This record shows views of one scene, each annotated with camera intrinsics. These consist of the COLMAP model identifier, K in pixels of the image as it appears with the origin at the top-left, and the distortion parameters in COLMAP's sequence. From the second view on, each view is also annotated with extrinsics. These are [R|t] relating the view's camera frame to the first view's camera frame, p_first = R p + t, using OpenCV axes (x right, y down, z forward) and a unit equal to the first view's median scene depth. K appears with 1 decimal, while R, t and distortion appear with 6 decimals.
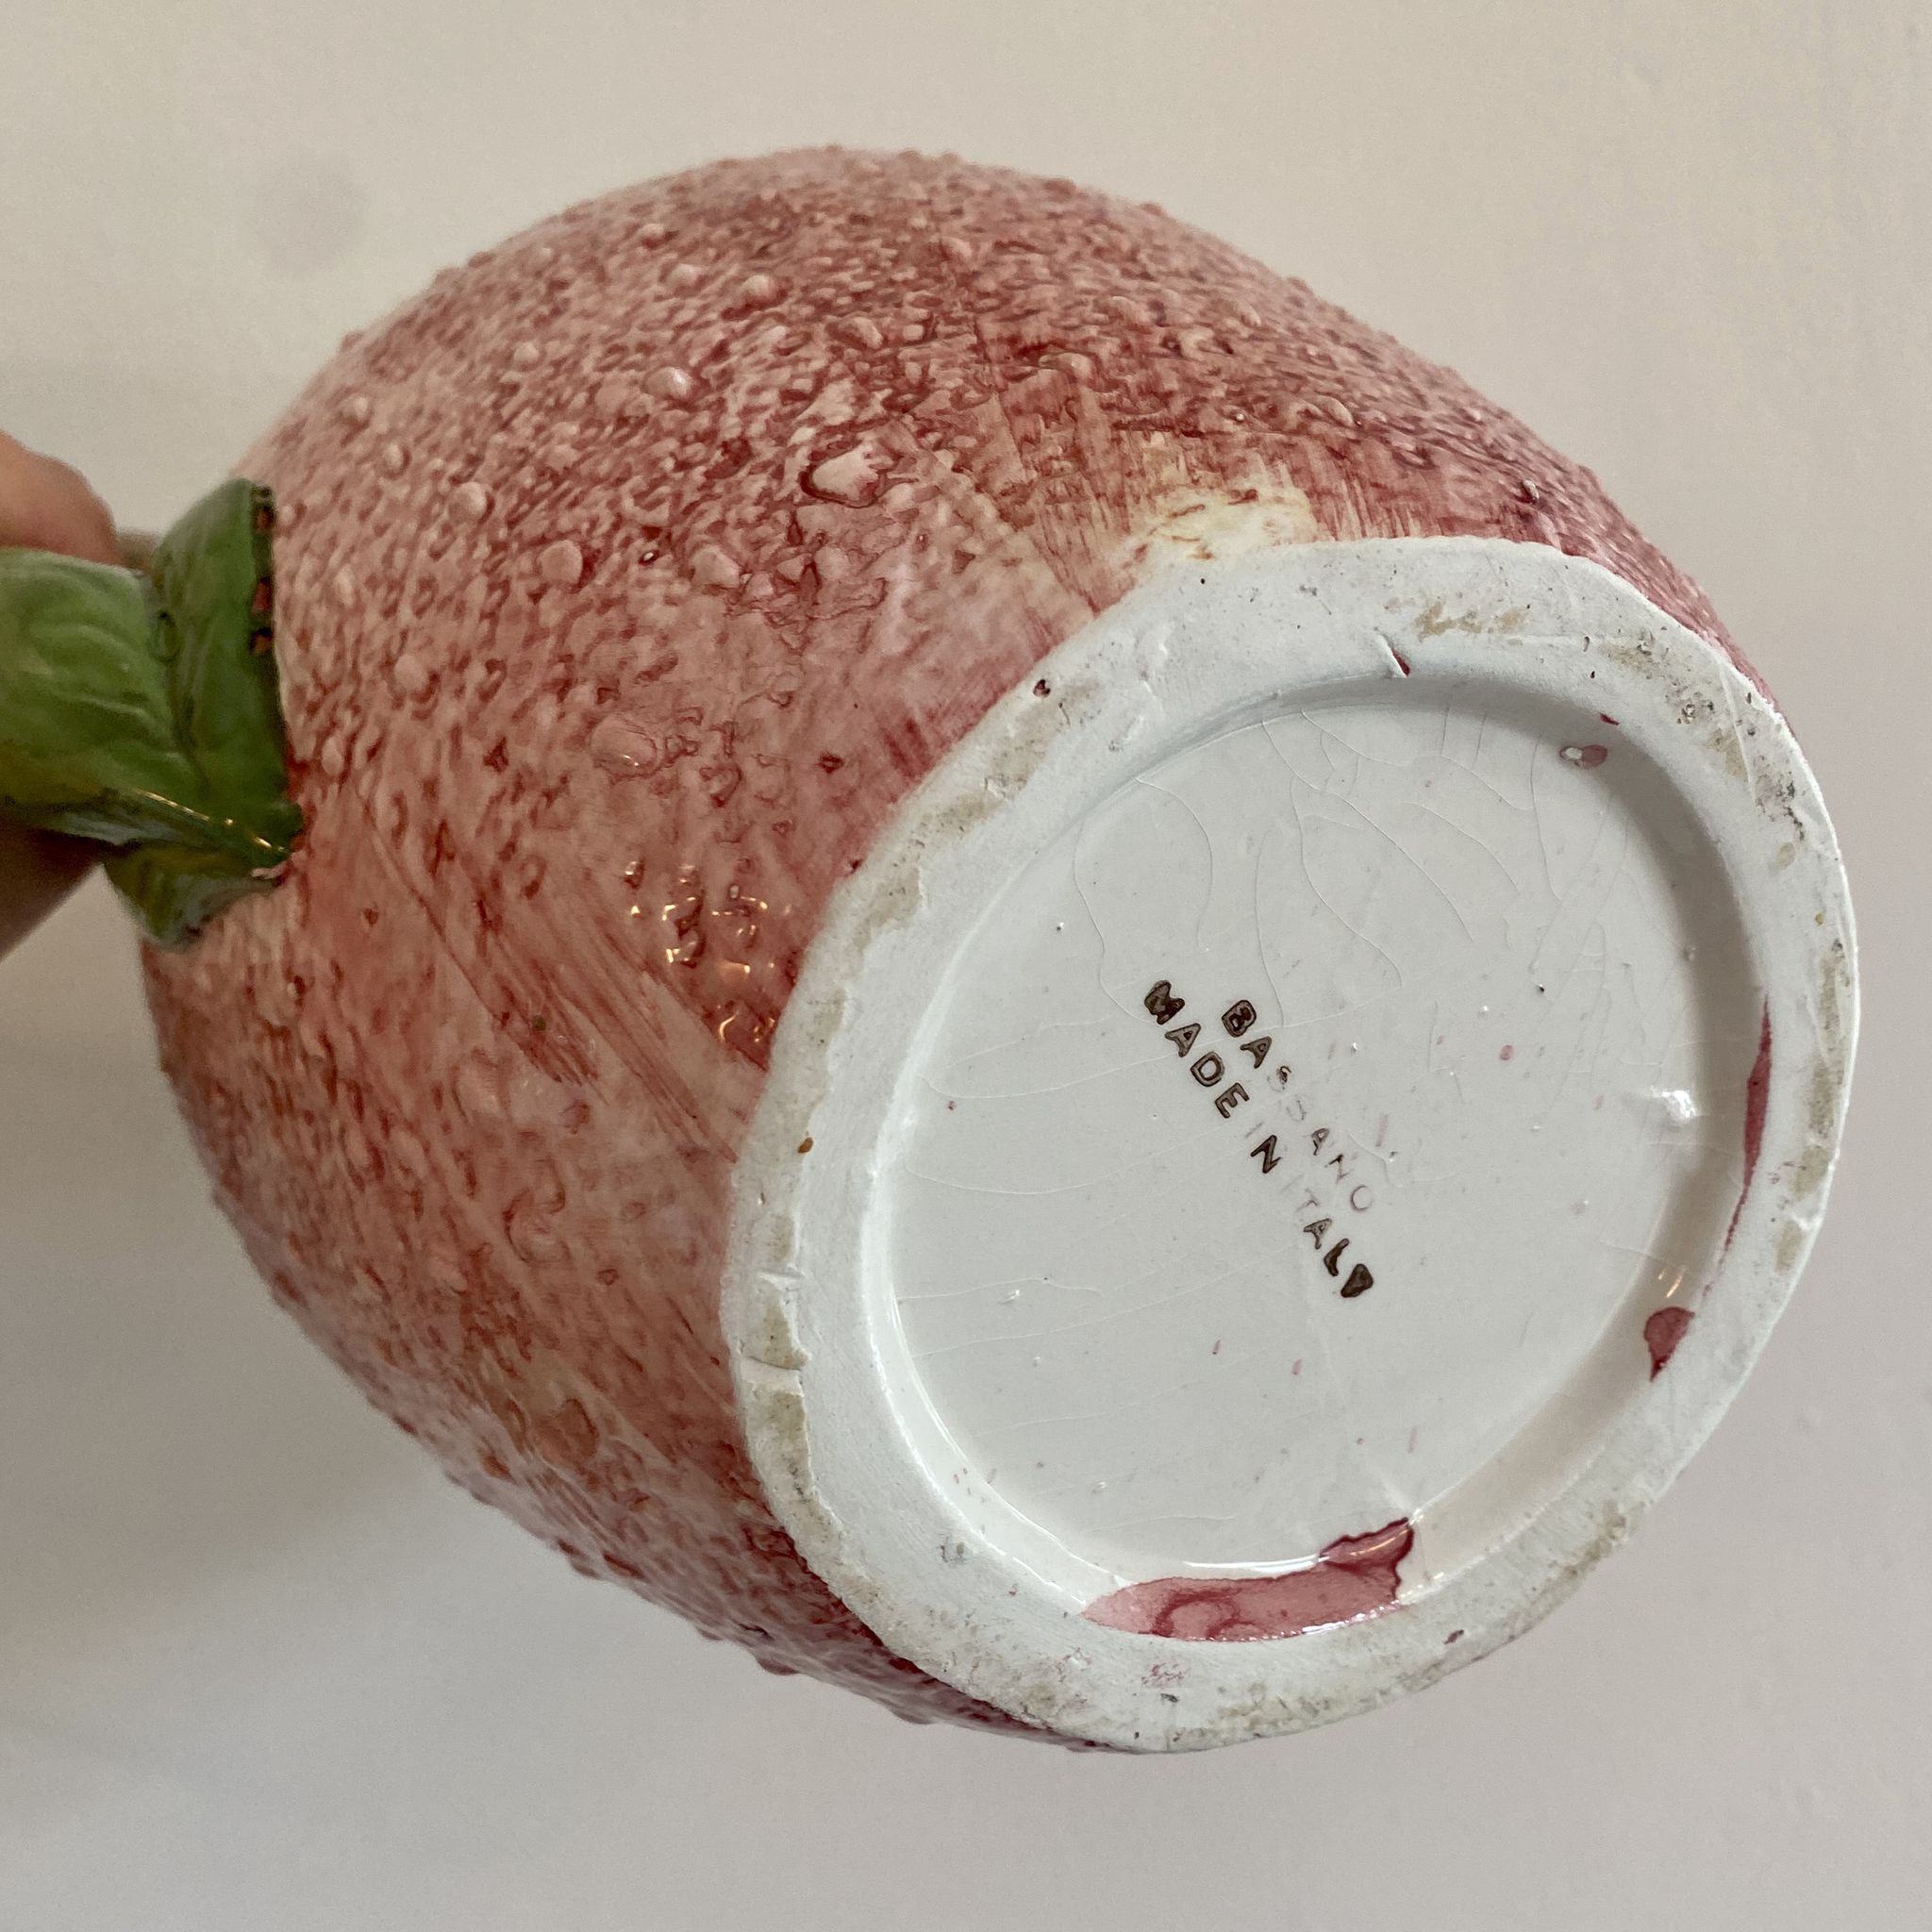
lens RADIAL K [[2014.2, 0, 975.9], [0, 2014.2, 971.6], [0, 0, 1]] dist [-0.023997, 0.000000]
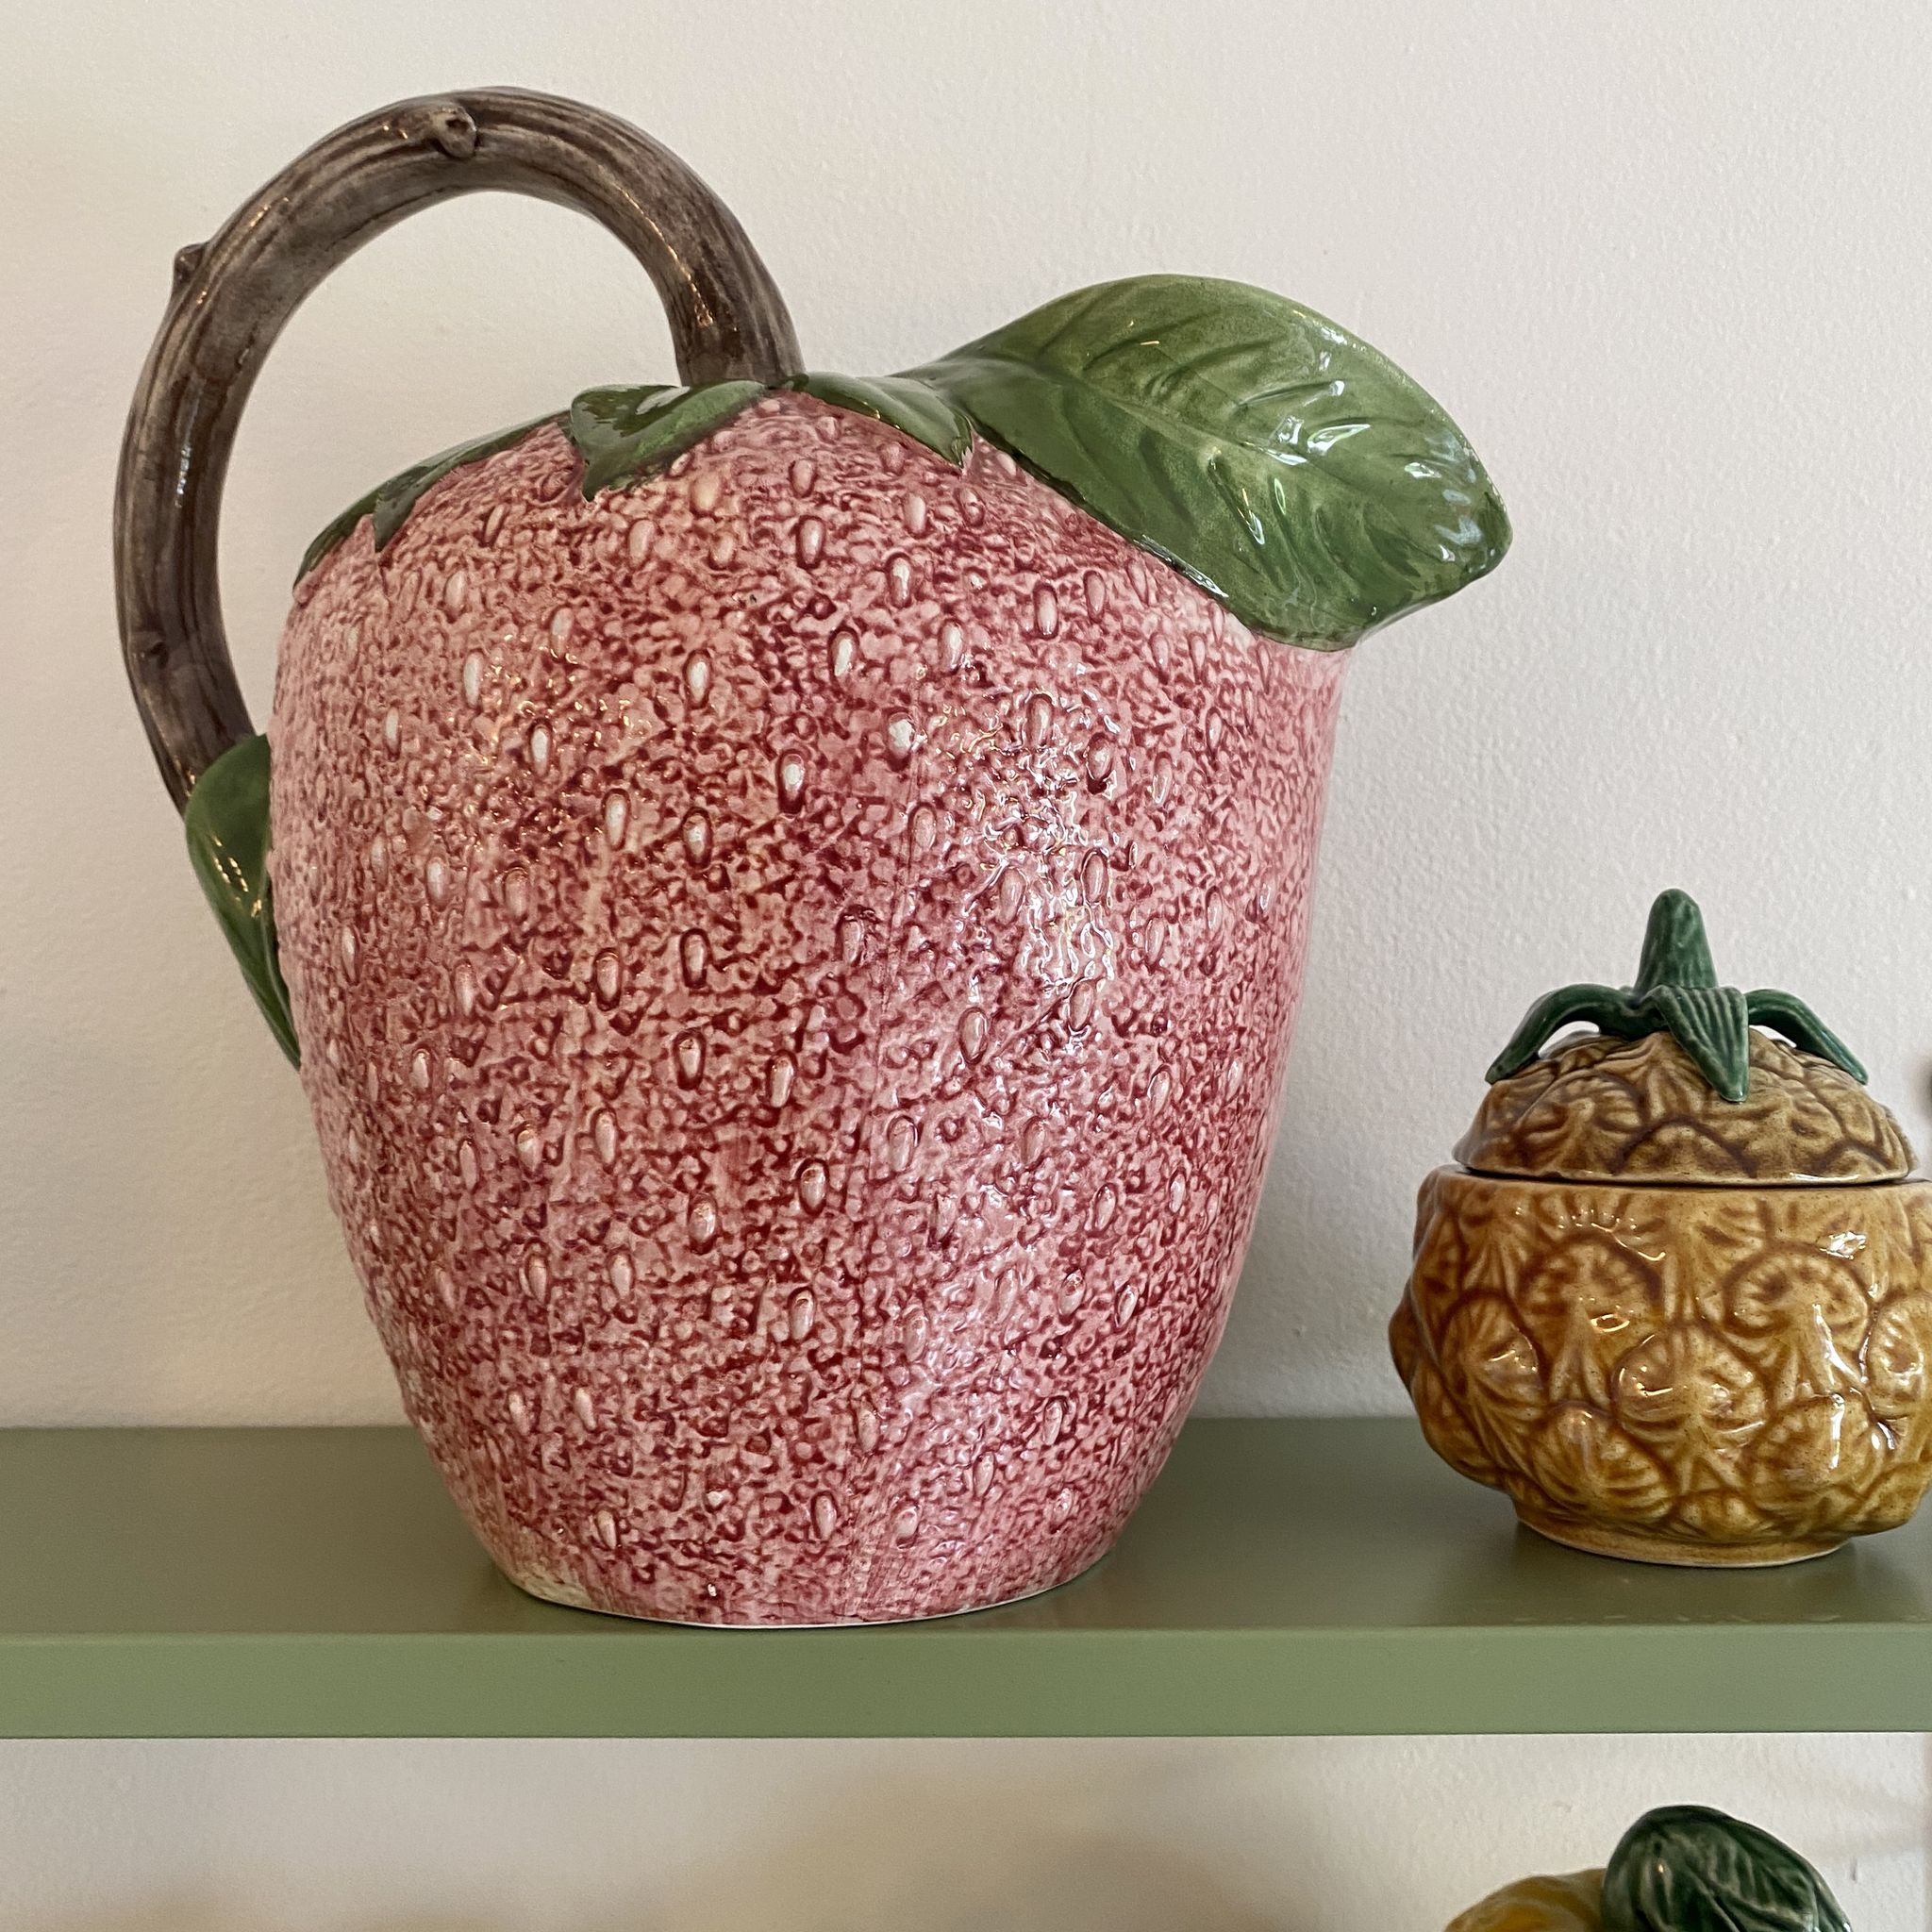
lens RADIAL K [[2014.2, 0, 1021.3], [0, 2014.2, 890.4], [0, 0, 1]] dist [-0.023997, 0.000000]
pose [[0.839944, 0.349648, -0.415019, 1.035234], [0.301120, 0.335939, 0.892453, -1.969218], [0.451465, -0.874581, 0.176883, 1.353162]]
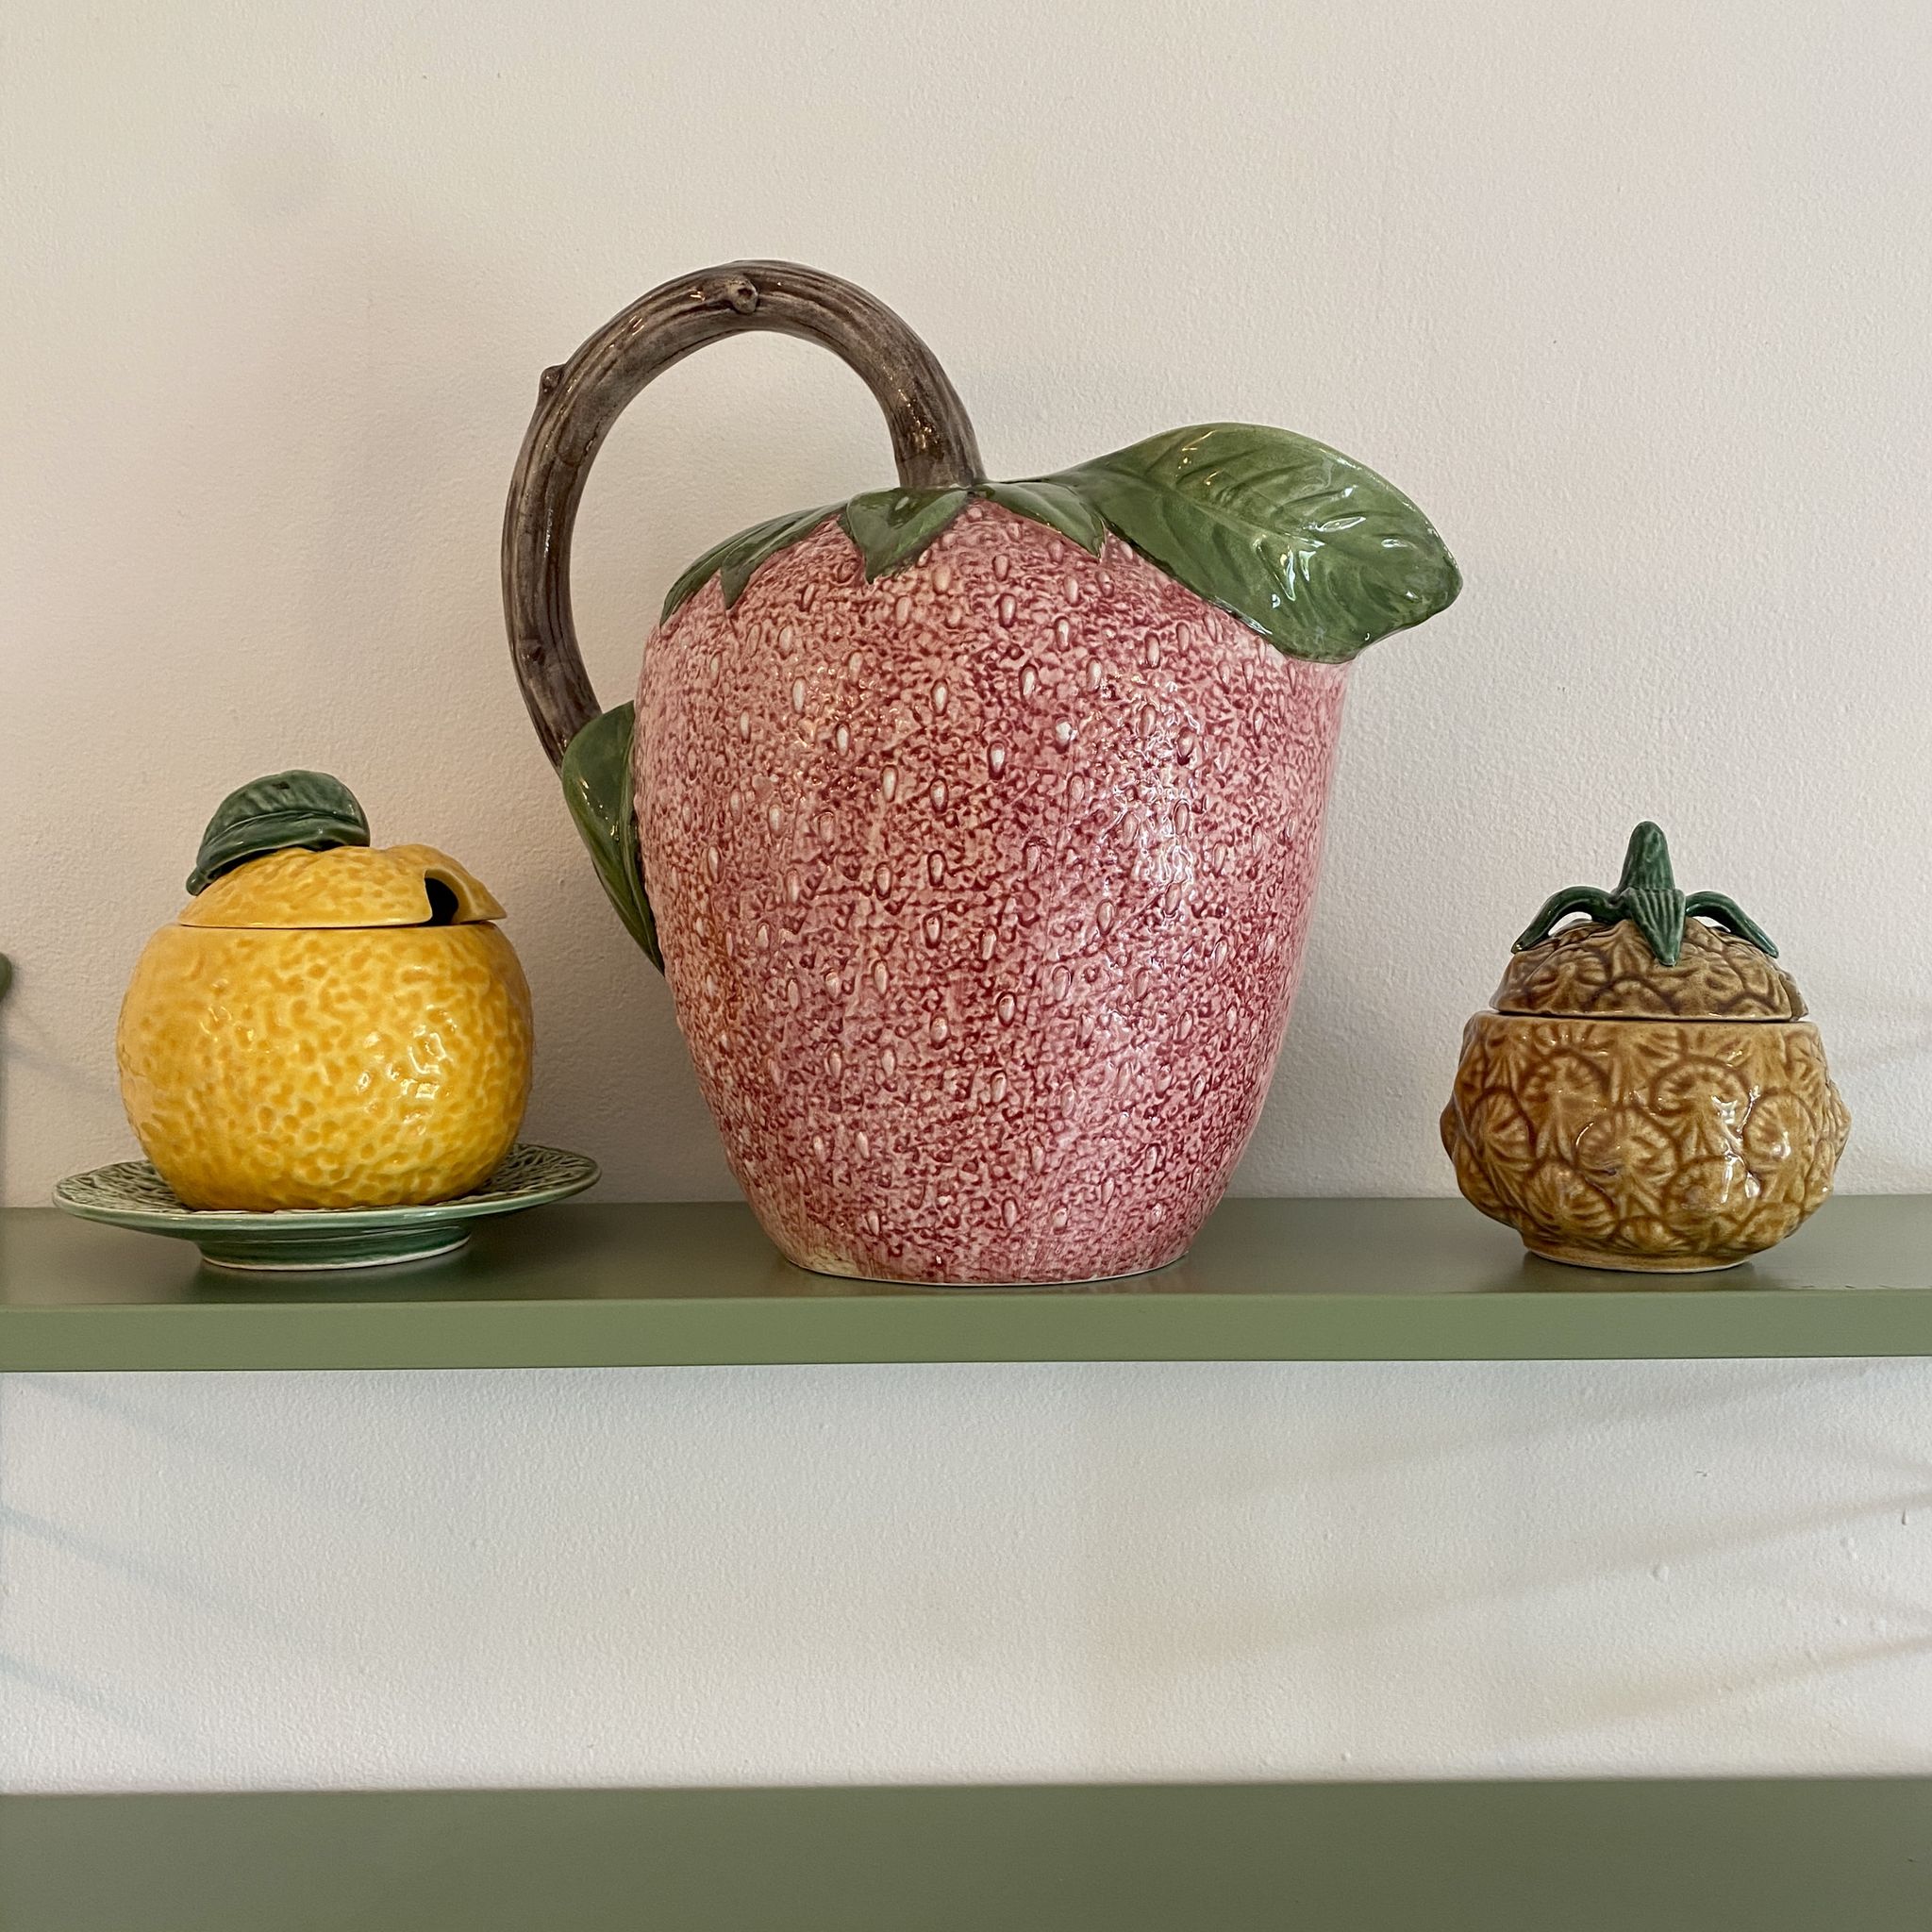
lens RADIAL K [[2014.2, 0, 983.9], [0, 2014.2, 951.4], [0, 0, 1]] dist [-0.023997, 0.000000]
pose [[0.817011, 0.388505, -0.426095, 1.395700], [0.344954, 0.262828, 0.901071, -2.953236], [0.462060, -0.883168, 0.080717, 1.186532]]
